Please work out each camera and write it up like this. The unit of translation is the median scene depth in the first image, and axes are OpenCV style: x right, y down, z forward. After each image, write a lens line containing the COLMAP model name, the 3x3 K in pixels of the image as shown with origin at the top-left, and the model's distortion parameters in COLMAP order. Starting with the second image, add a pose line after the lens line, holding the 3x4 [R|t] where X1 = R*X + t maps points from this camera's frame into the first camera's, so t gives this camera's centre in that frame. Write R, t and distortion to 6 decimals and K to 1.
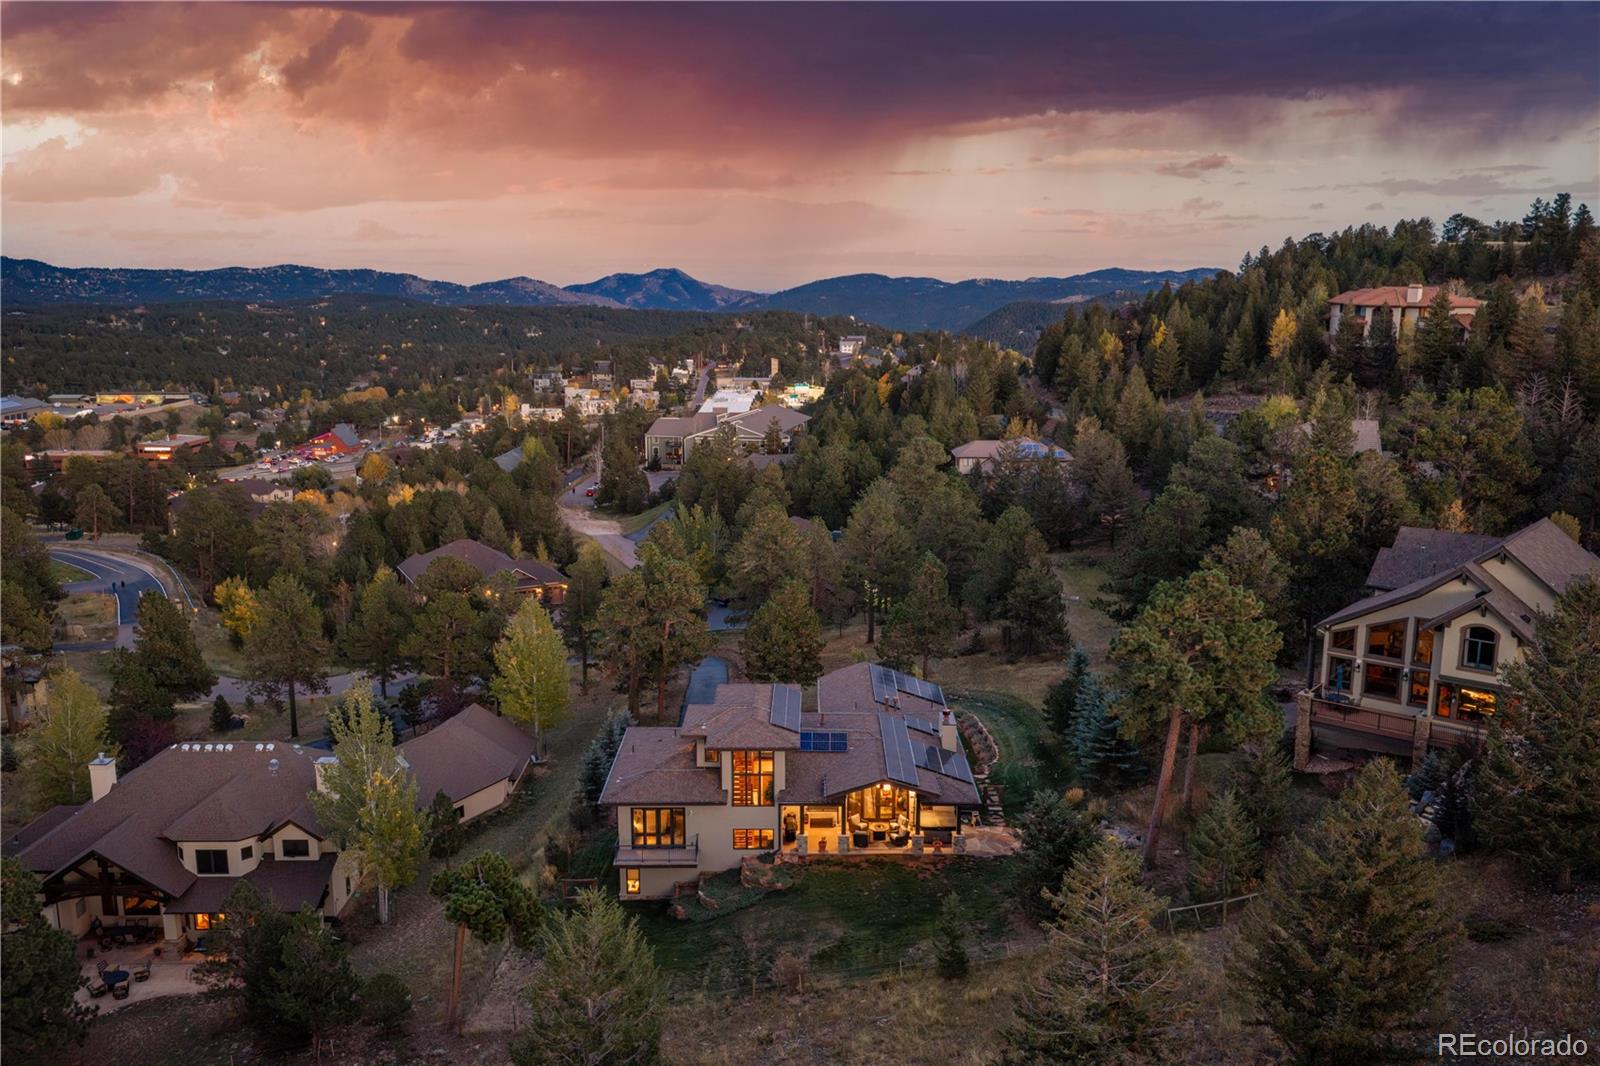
lens RADIAL K [[1270.5, 0, 800.0], [0, 1270.5, 533.0], [0, 0, 1]] dist [0.011814, 0.003622]
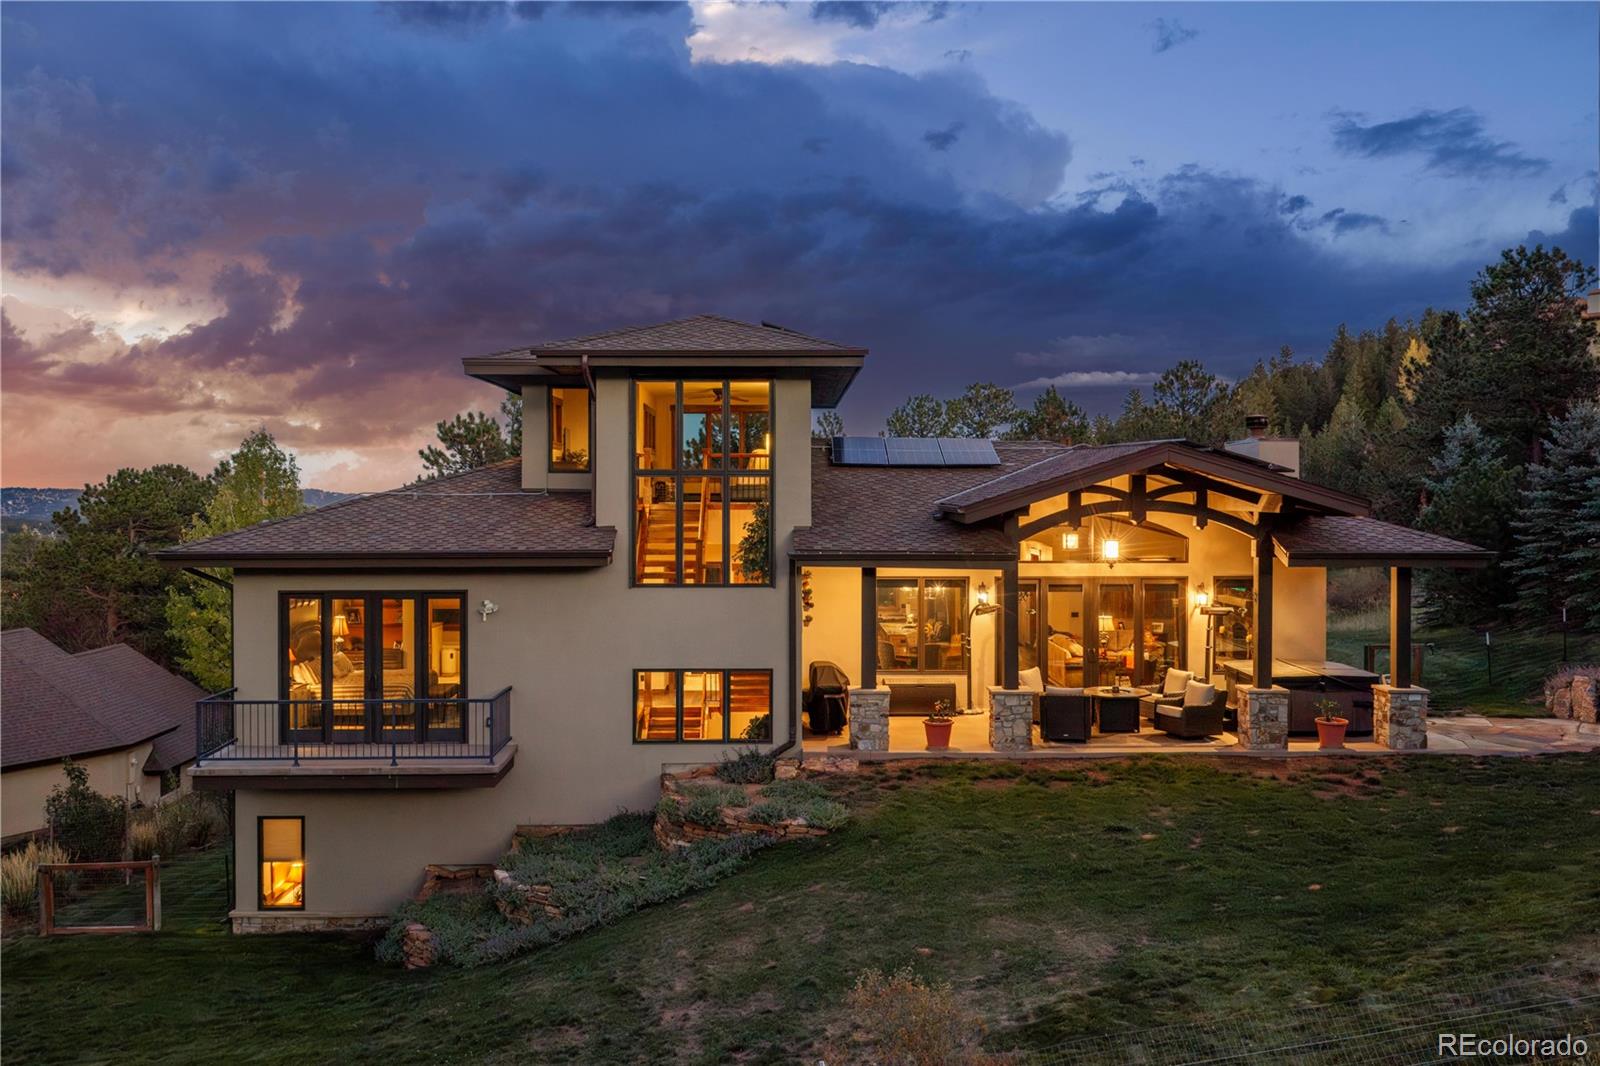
lens RADIAL K [[1412.8, 0, 800.0], [0, 1412.8, 533.0], [0, 0, 1]] dist [0.009712, -0.005536]
pose [[0.999830, 0.000826, 0.018437, -0.020319], [0.002043, 0.987906, -0.155043, 0.252714], [-0.018342, 0.155054, 0.987736, 0.678327]]
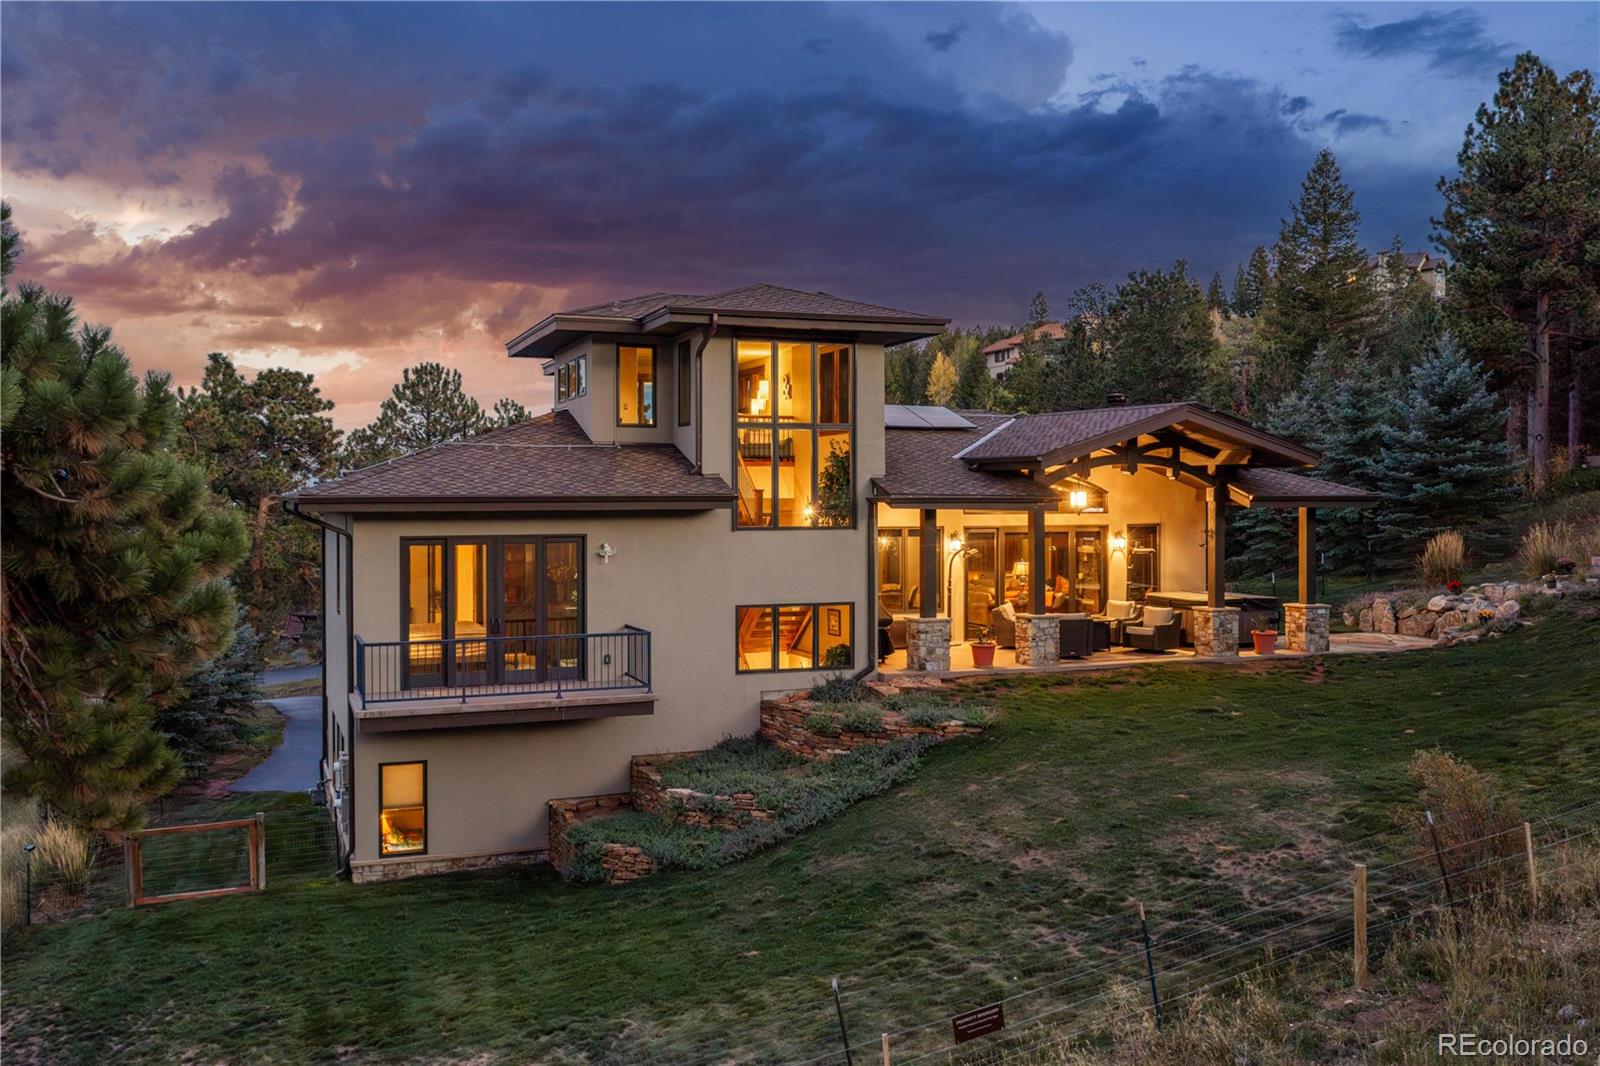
lens RADIAL K [[1412.8, 0, 800.0], [0, 1412.8, 533.0], [0, 0, 1]] dist [0.009712, -0.005536]
pose [[0.933603, -0.008993, 0.358197, -0.163231], [0.065436, 0.987152, -0.145769, 0.267683], [-0.352284, 0.159529, 0.922196, 0.670951]]
